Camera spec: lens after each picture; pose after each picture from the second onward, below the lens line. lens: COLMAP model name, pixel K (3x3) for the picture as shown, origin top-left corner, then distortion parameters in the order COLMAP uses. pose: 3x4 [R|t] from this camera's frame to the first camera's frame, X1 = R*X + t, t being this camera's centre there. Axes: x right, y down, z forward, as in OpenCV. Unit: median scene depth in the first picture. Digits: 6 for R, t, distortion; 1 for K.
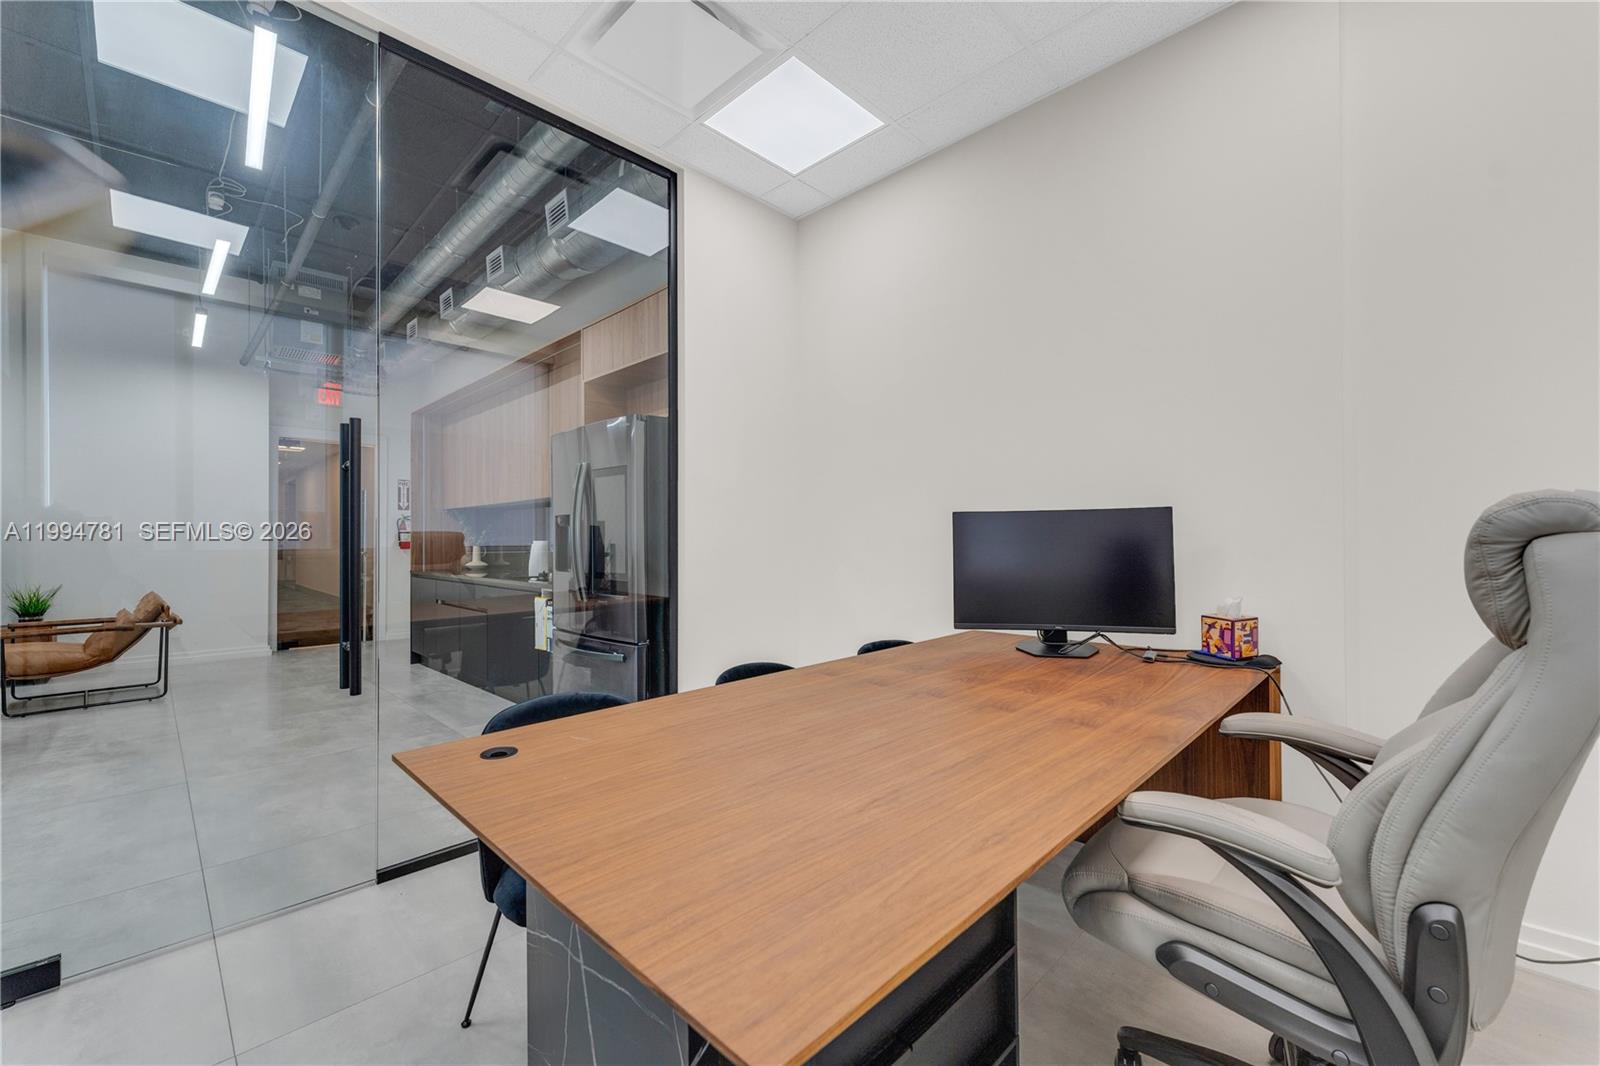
lens RADIAL K [[642.5, 0, 795.9], [0, 642.5, 533.9], [0, 0, 1]] dist [-0.001599, 0.000112]
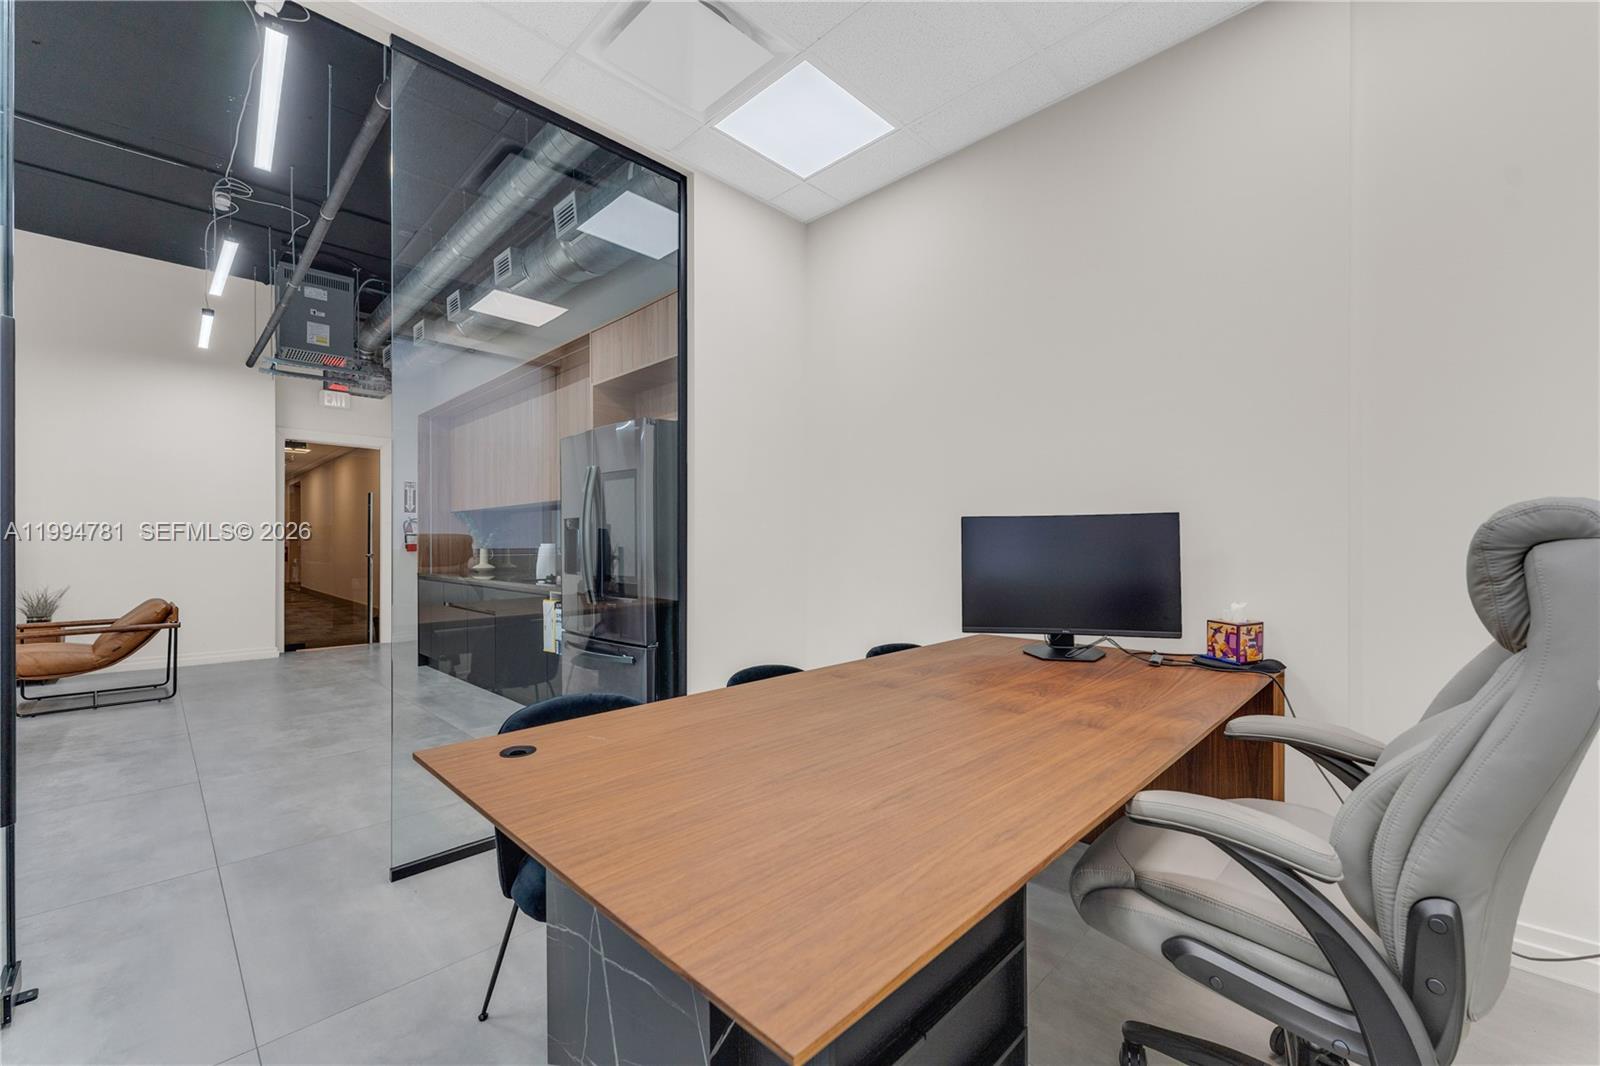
lens RADIAL K [[642.6, 0, 801.5], [0, 642.6, 544.0], [0, 0, 1]] dist [-0.000983, 0.000034]
pose [[0.999991, 0.004028, 0.001325, -0.009160], [-0.004041, 0.999946, 0.009548, 0.000264], [-0.001287, -0.009553, 0.999954, -0.009699]]
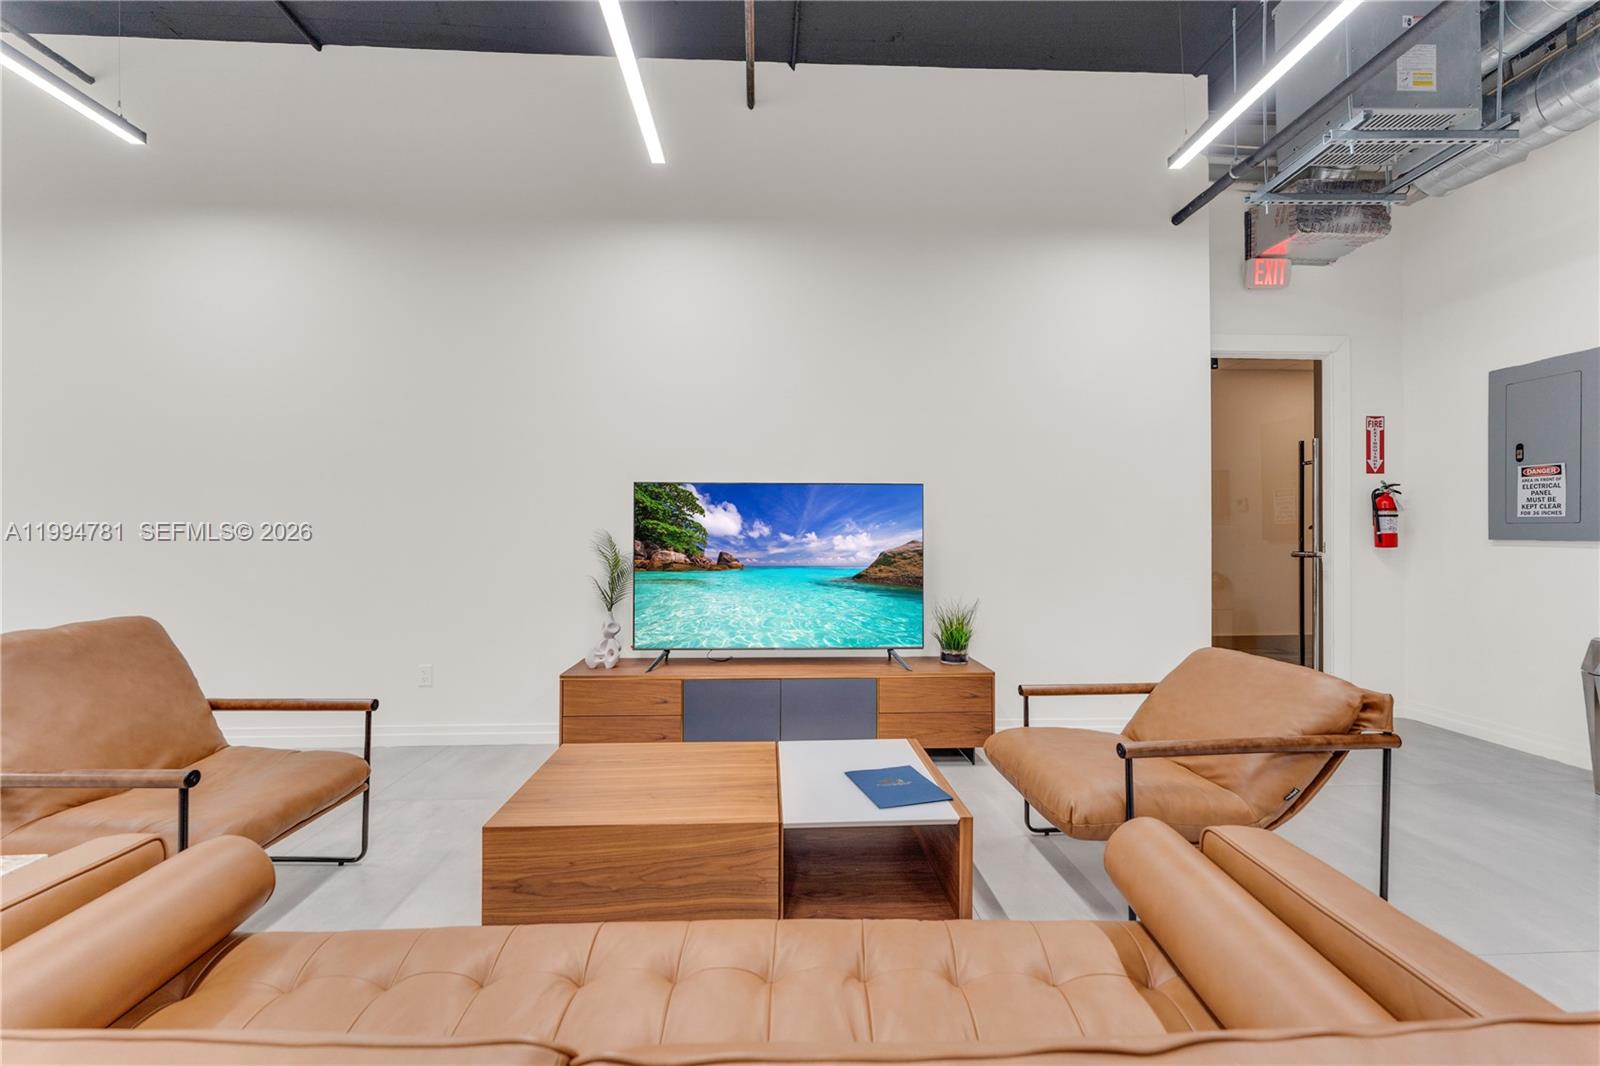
lens RADIAL K [[647.6, 0, 800.0], [0, 647.6, 529.8], [0, 0, 1]] dist [0.000267, -0.000085]
pose [[0.734875, -0.003511, -0.678193, -2.466691], [0.004639, 0.999989, -0.000150, 0.028599], [0.678186, -0.003036, 0.734884, 1.193094]]
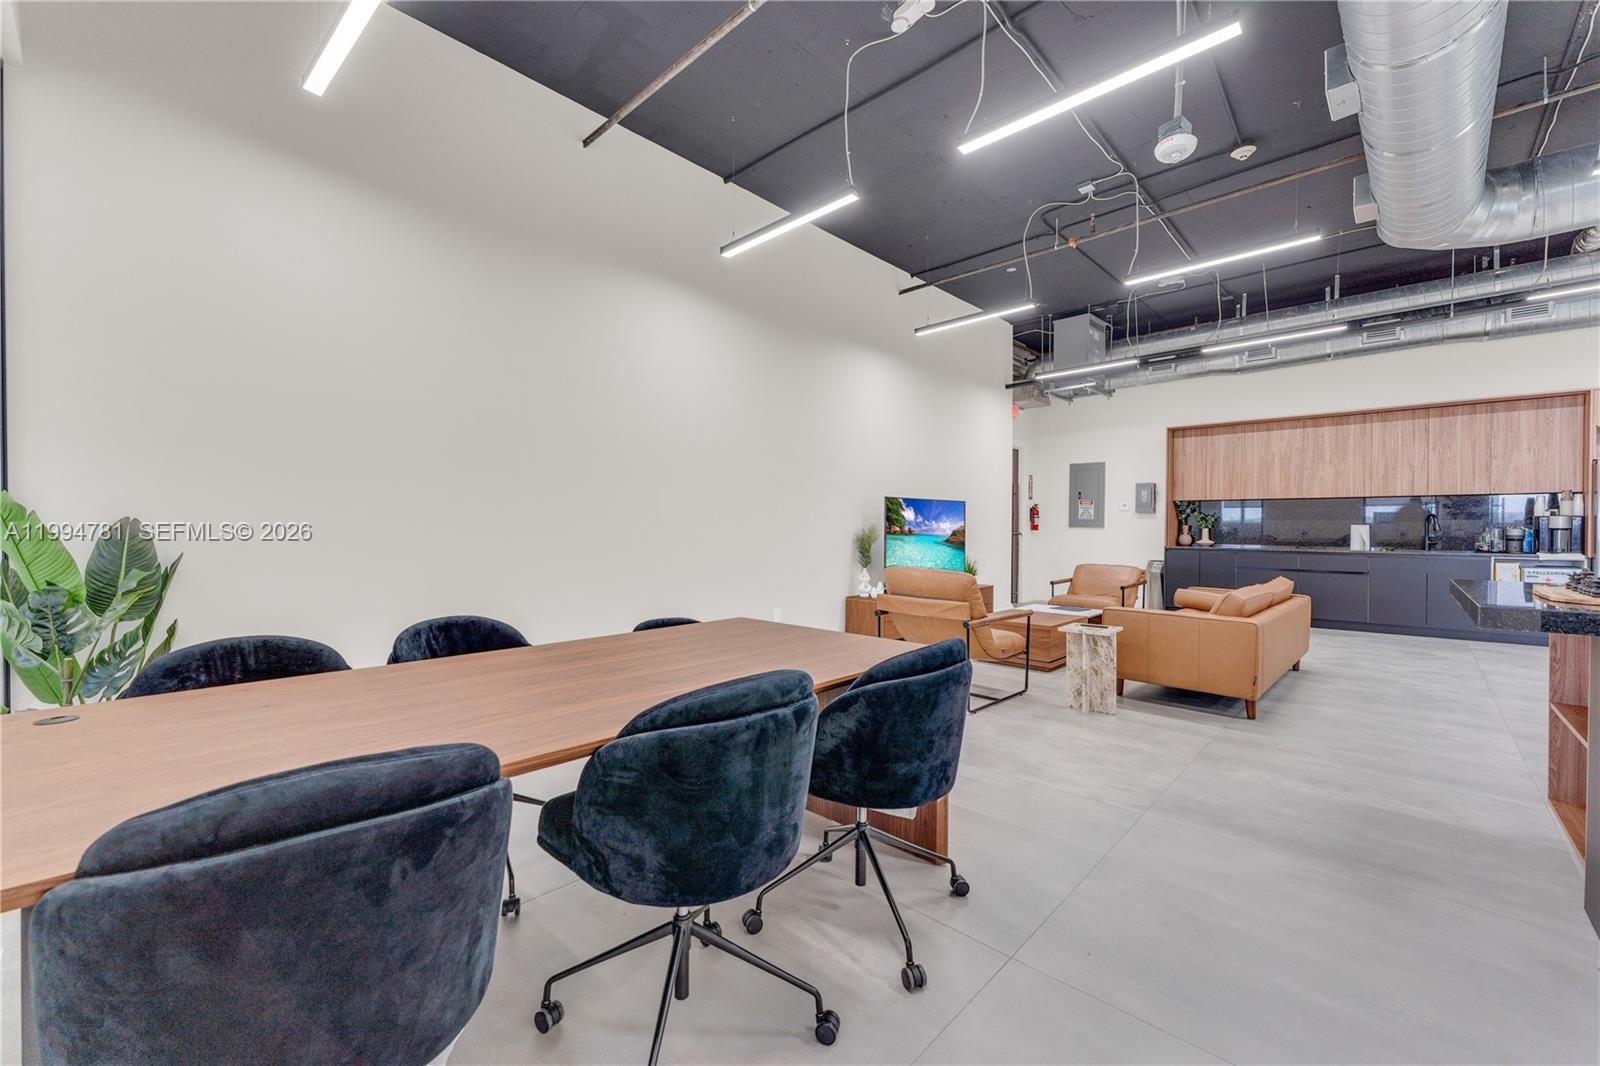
lens RADIAL K [[642.5, 0, 795.9], [0, 642.5, 533.9], [0, 0, 1]] dist [-0.001599, 0.000112]
pose [[0.999889, 0.005264, 0.013913, -4.490799], [-0.005621, 0.999652, 0.025792, 0.002422], [-0.013772, -0.025867, 0.999571, -1.052740]]
